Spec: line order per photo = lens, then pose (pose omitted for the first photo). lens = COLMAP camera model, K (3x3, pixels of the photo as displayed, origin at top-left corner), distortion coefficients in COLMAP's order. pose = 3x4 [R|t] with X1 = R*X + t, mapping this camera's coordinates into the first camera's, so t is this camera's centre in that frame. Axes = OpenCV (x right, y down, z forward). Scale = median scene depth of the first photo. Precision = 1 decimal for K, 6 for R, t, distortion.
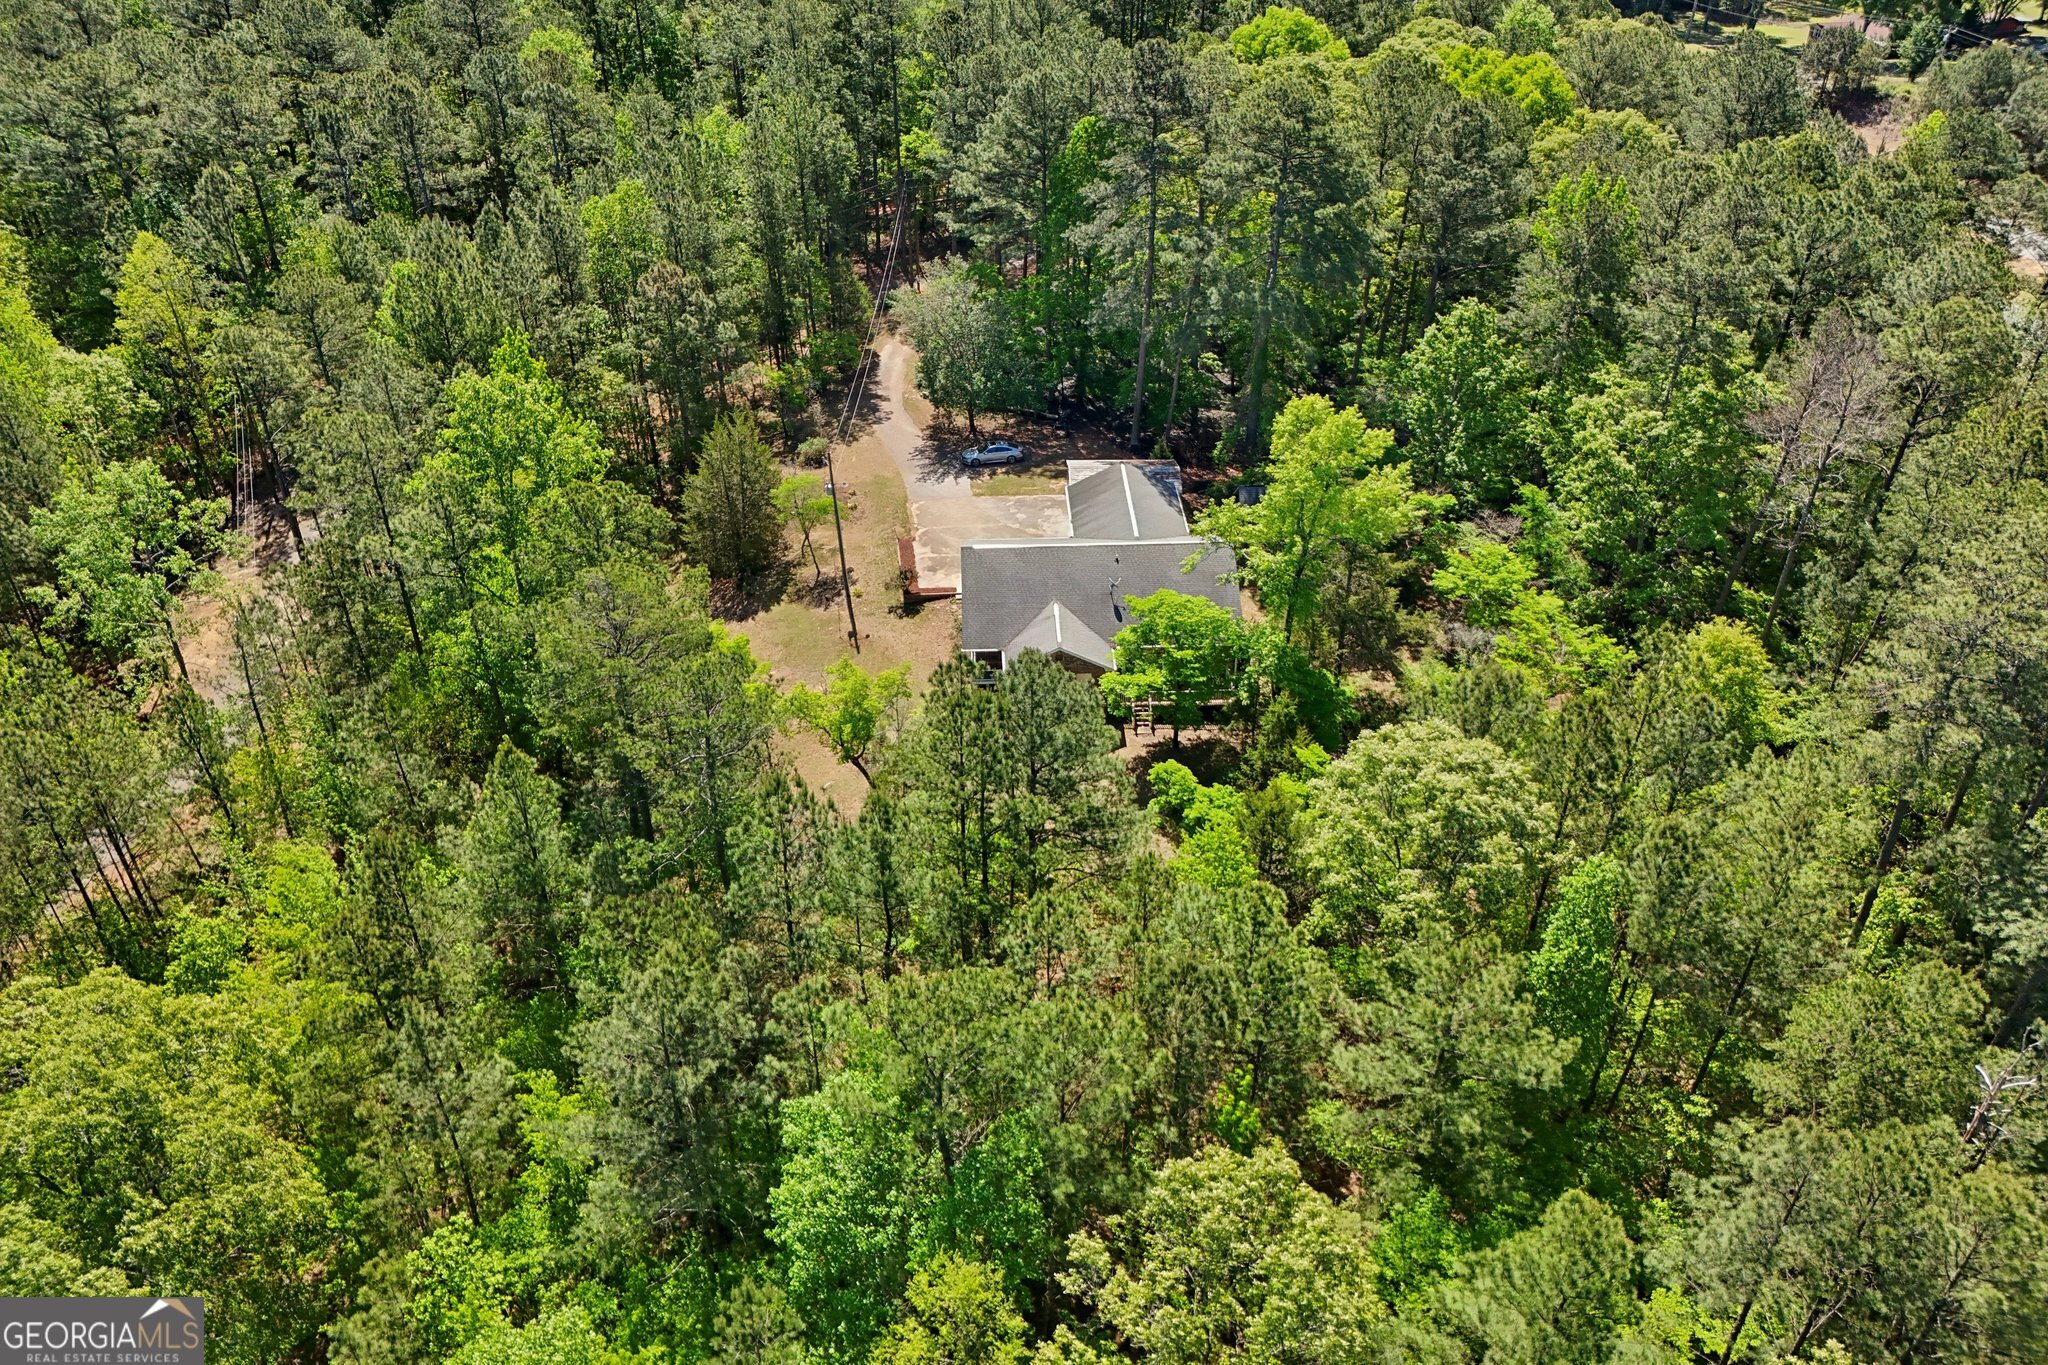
lens RADIAL K [[1499.7, 0, 1024.0], [0, 1499.7, 682.5], [0, 0, 1]] dist [0.088403, -0.084118]
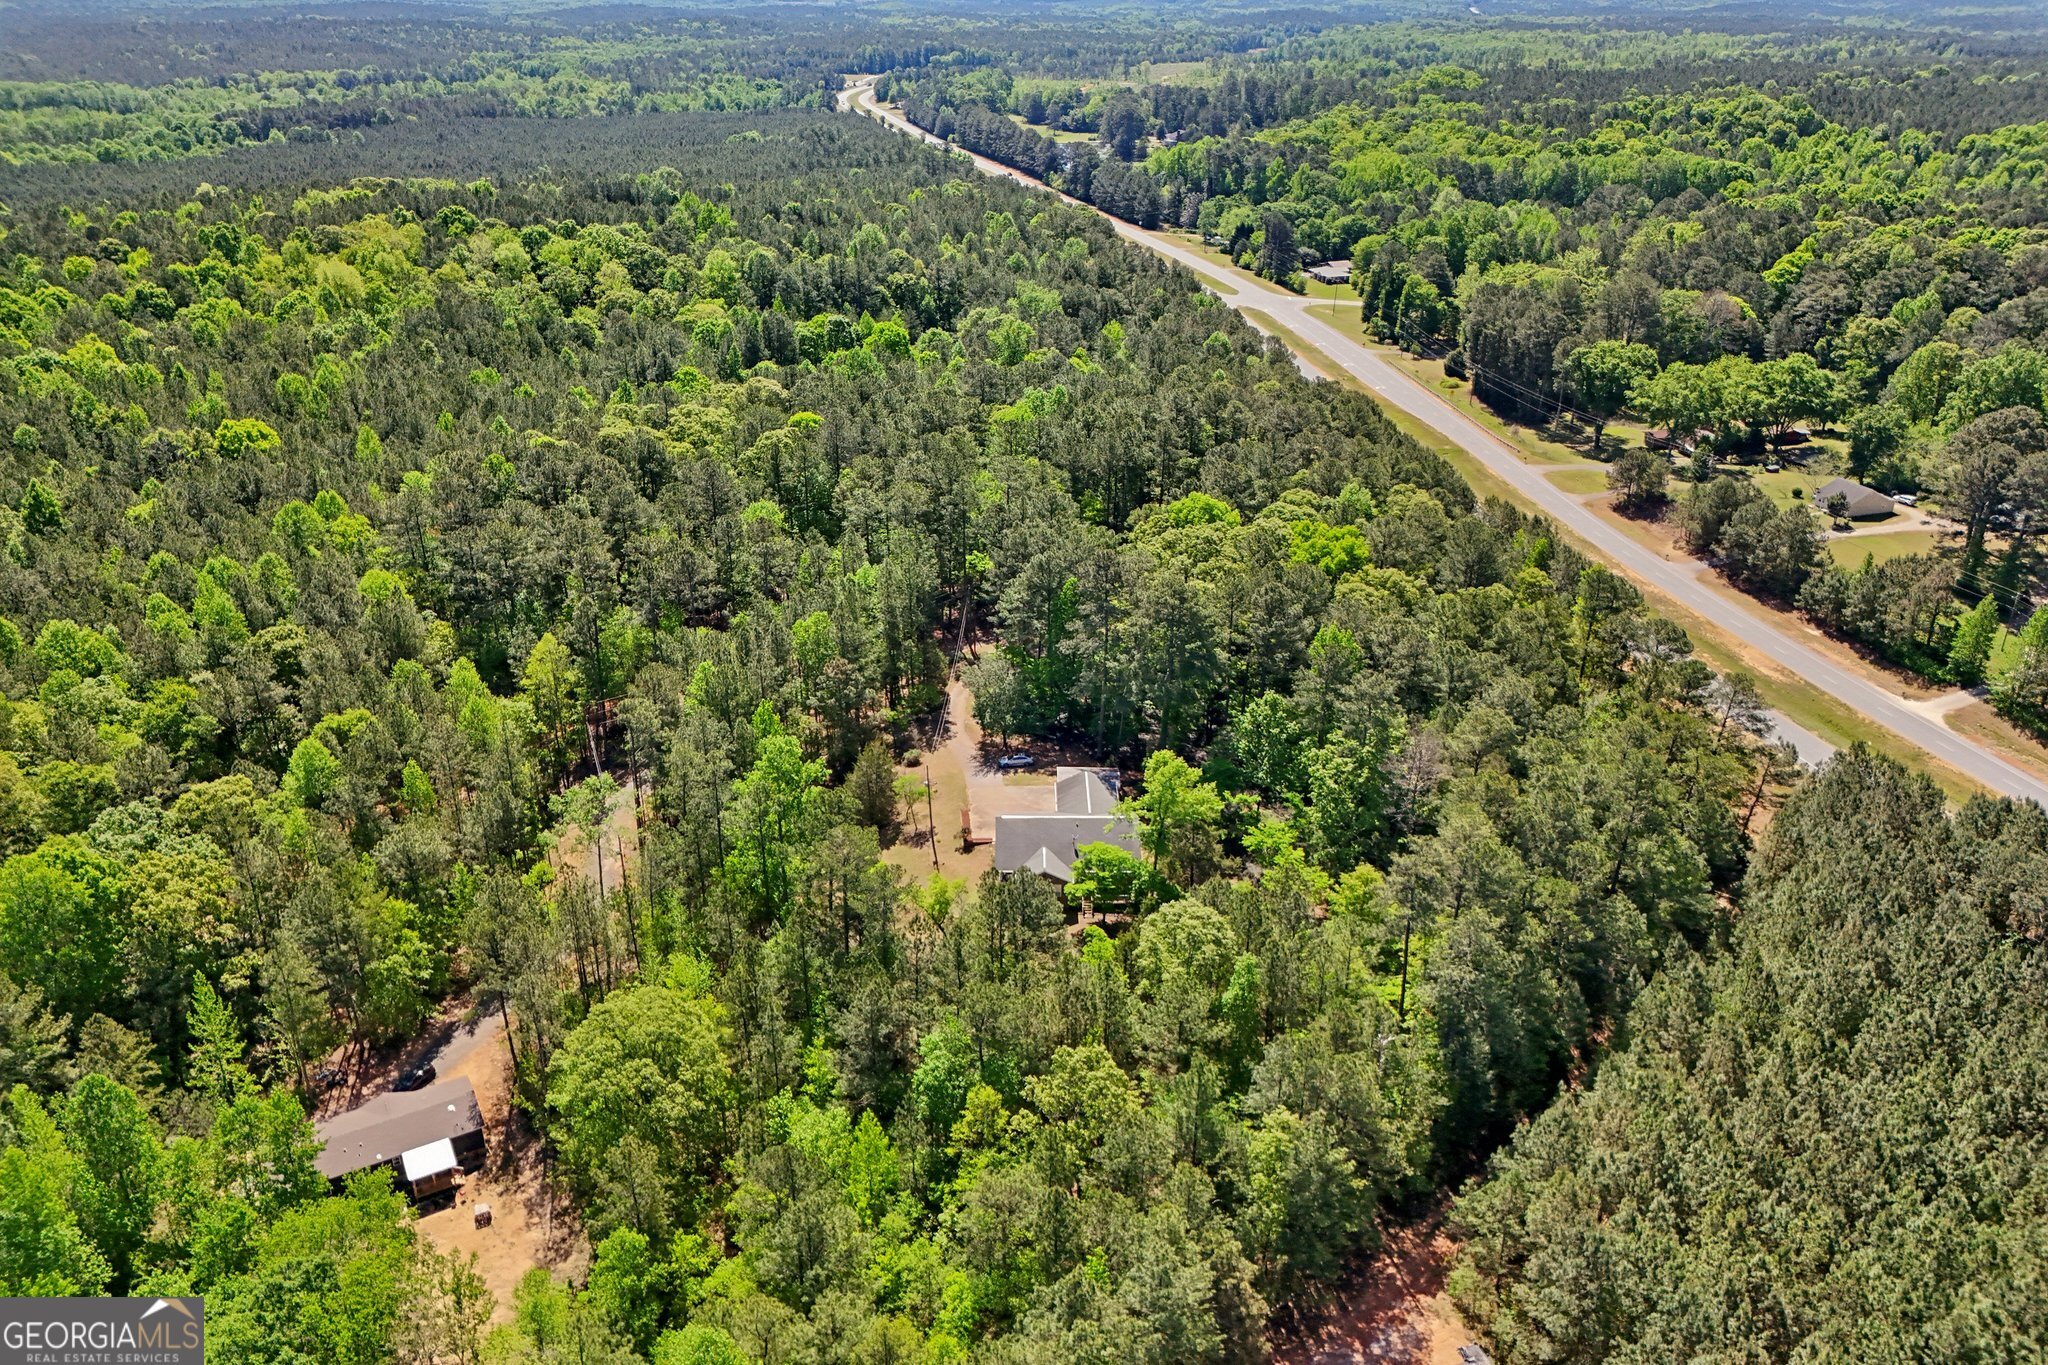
lens RADIAL K [[1499.7, 0, 1024.0], [0, 1499.7, 682.5], [0, 0, 1]] dist [0.088403, -0.084118]
pose [[0.999463, 0.018865, -0.026797, 0.036934], [-0.023050, 0.985919, -0.165628, 0.049817], [0.023295, 0.166156, 0.985824, -0.803406]]
